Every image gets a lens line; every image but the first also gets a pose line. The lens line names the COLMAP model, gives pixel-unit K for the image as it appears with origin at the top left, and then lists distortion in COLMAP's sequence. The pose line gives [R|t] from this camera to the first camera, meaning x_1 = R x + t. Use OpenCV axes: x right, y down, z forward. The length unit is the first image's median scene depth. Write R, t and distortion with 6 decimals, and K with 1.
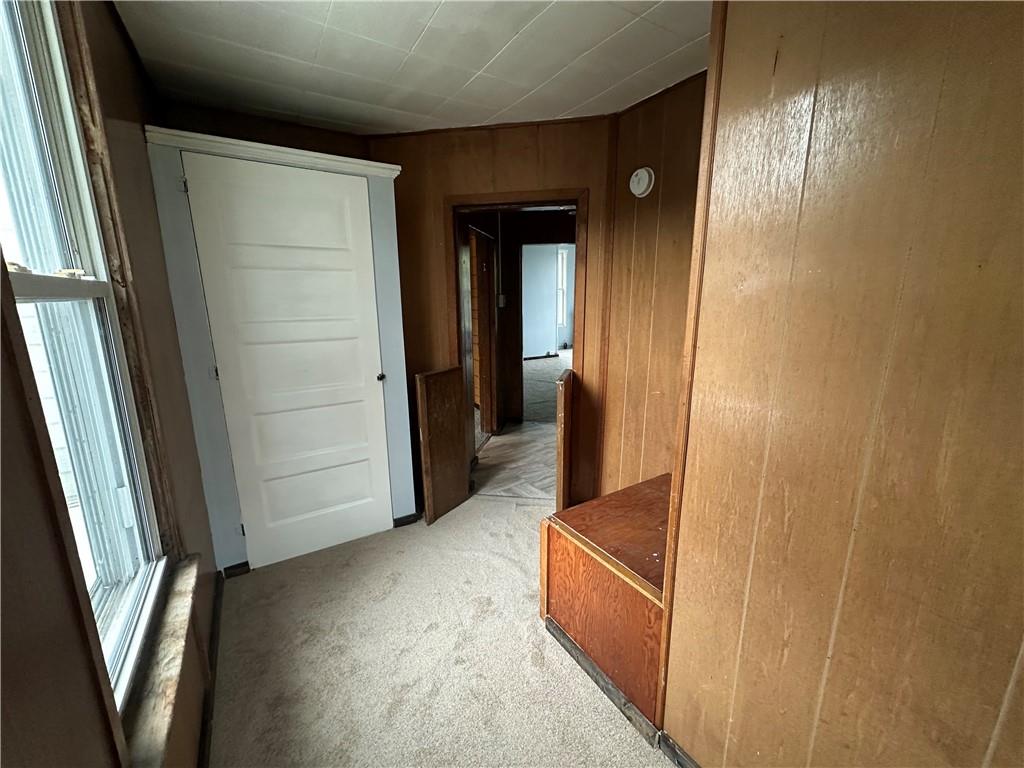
lens RADIAL K [[413.8, 0, 512.2], [0, 413.8, 382.7], [0, 0, 1]] dist [-0.001145, -0.000030]
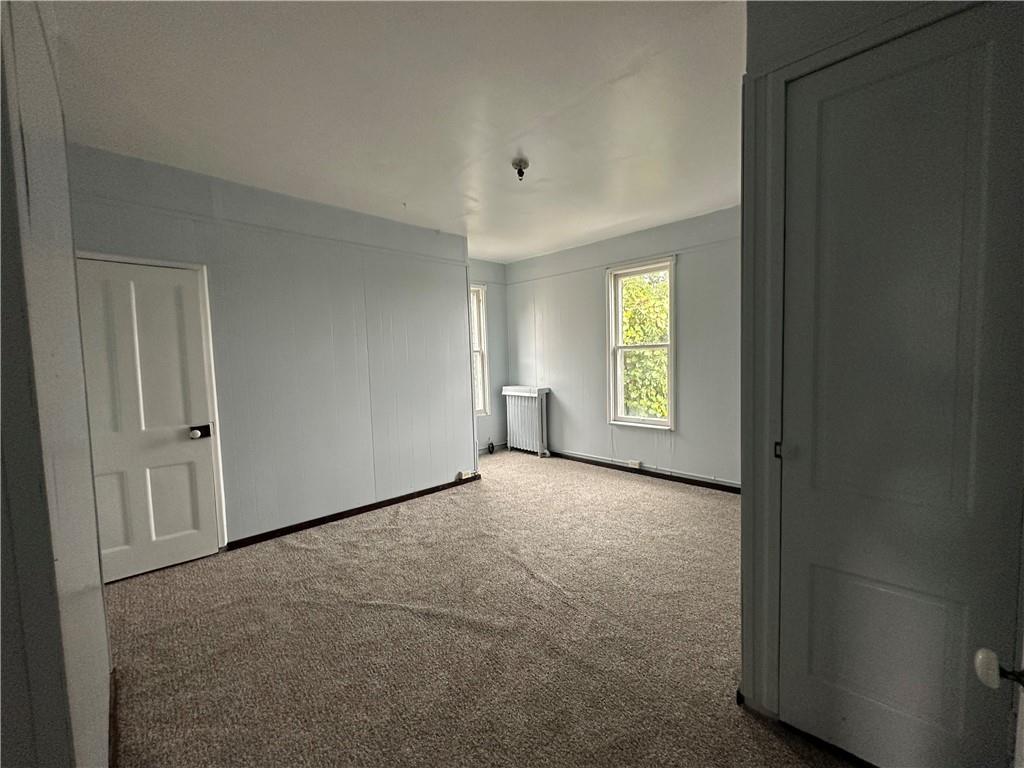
lens RADIAL K [[413.8, 0, 513.0], [0, 413.8, 383.8], [0, 0, 1]] dist [-0.001145, -0.000030]
pose [[0.981062, -0.036769, 0.190173, 0.055032], [0.064650, 0.987674, -0.142548, -0.097109], [-0.182588, 0.152143, 0.971347, 0.444777]]
